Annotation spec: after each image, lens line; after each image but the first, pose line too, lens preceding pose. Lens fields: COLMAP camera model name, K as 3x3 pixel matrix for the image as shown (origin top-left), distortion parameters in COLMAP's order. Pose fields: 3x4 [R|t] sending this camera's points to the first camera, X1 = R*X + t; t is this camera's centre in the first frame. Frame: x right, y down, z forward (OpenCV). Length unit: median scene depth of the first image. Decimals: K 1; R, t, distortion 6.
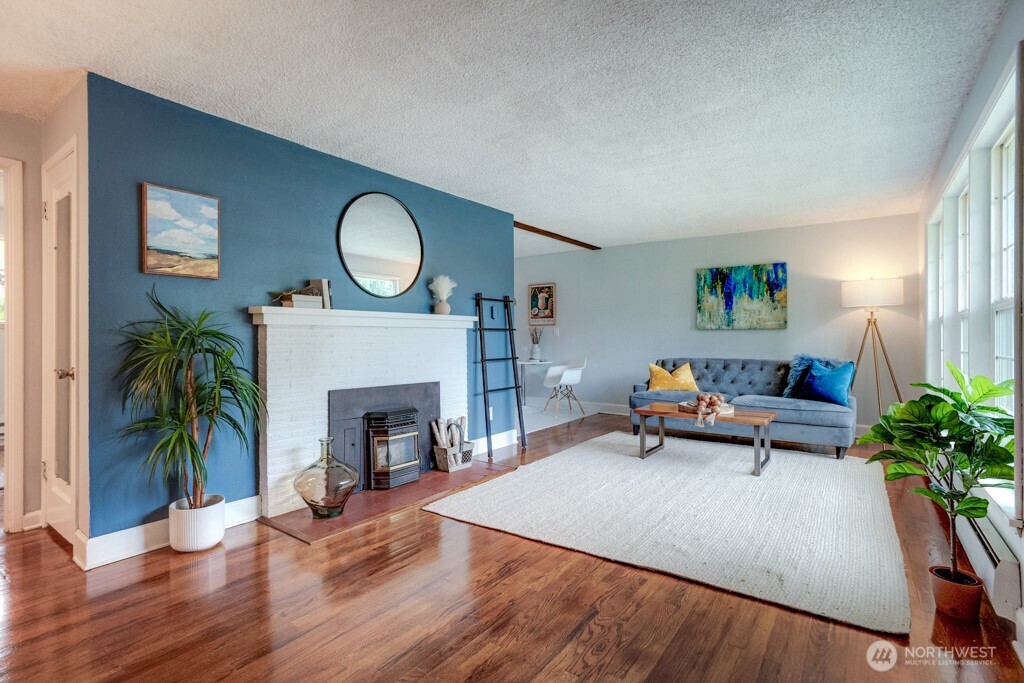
lens RADIAL K [[499.1, 0, 525.9], [0, 499.1, 341.3], [0, 0, 1]] dist [-0.051876, 0.018472]
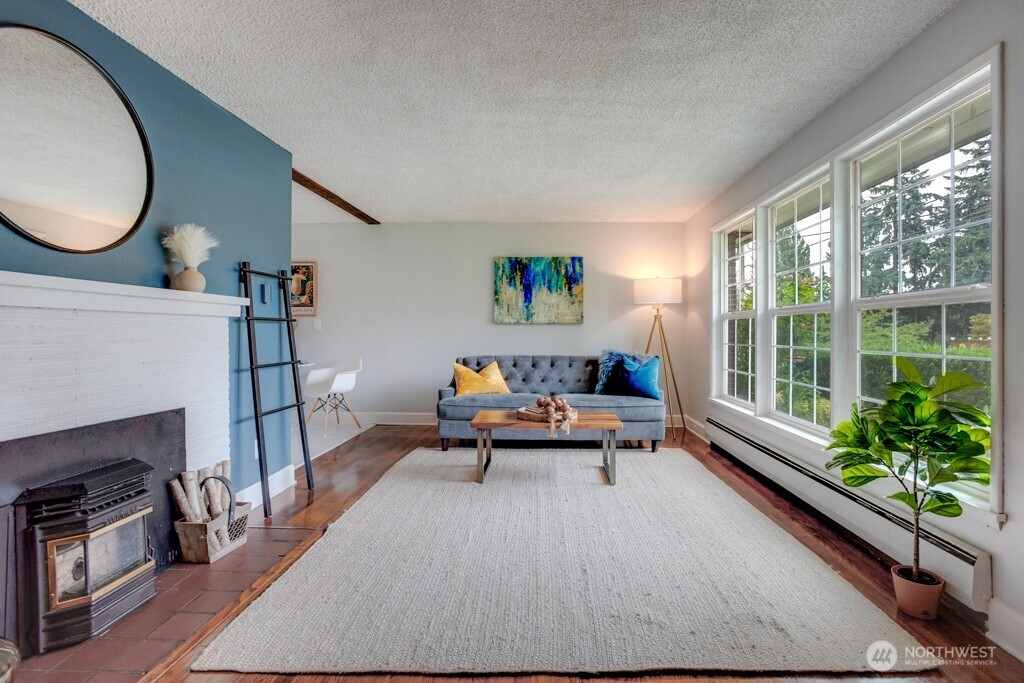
lens RADIAL K [[499.1, 0, 539.5], [0, 499.1, 331.0], [0, 0, 1]] dist [-0.051876, 0.018472]
pose [[0.829930, 0.004403, 0.557851, -0.145787], [0.001408, 0.999949, -0.009988, -0.001470], [-0.557866, 0.009075, 0.829881, 0.297477]]
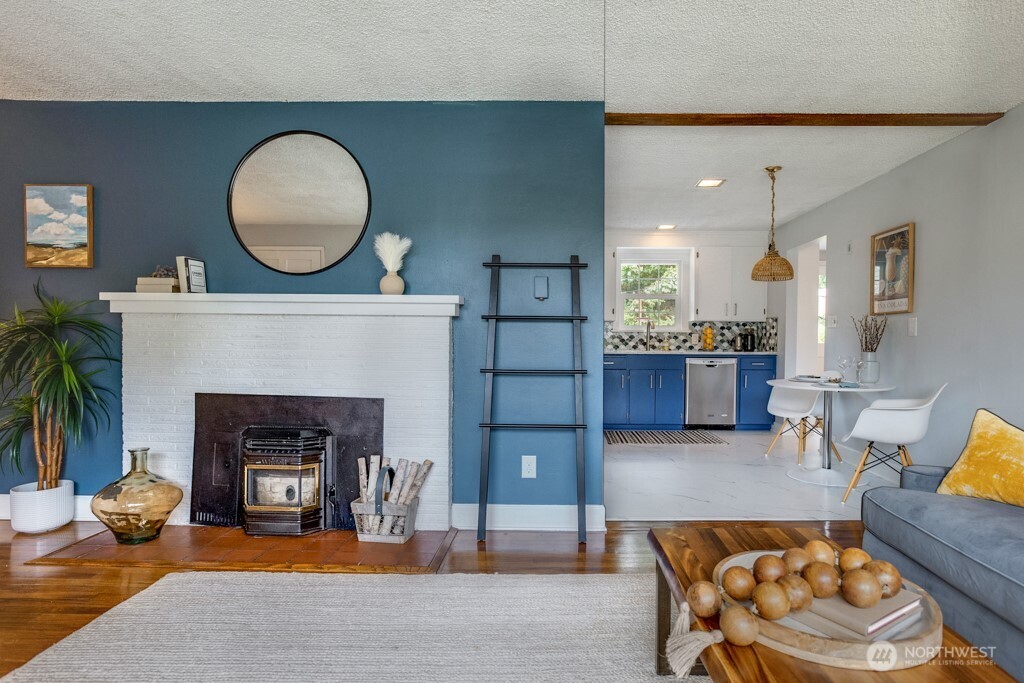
lens RADIAL K [[556.9, 0, 552.8], [0, 556.9, 352.6], [0, 0, 1]] dist [-0.016766, 0.005685]
pose [[0.561688, 0.024126, -0.826997, 0.541186], [-0.018153, 0.999693, 0.016835, 0.005256], [0.827150, 0.005556, 0.561954, 0.765468]]
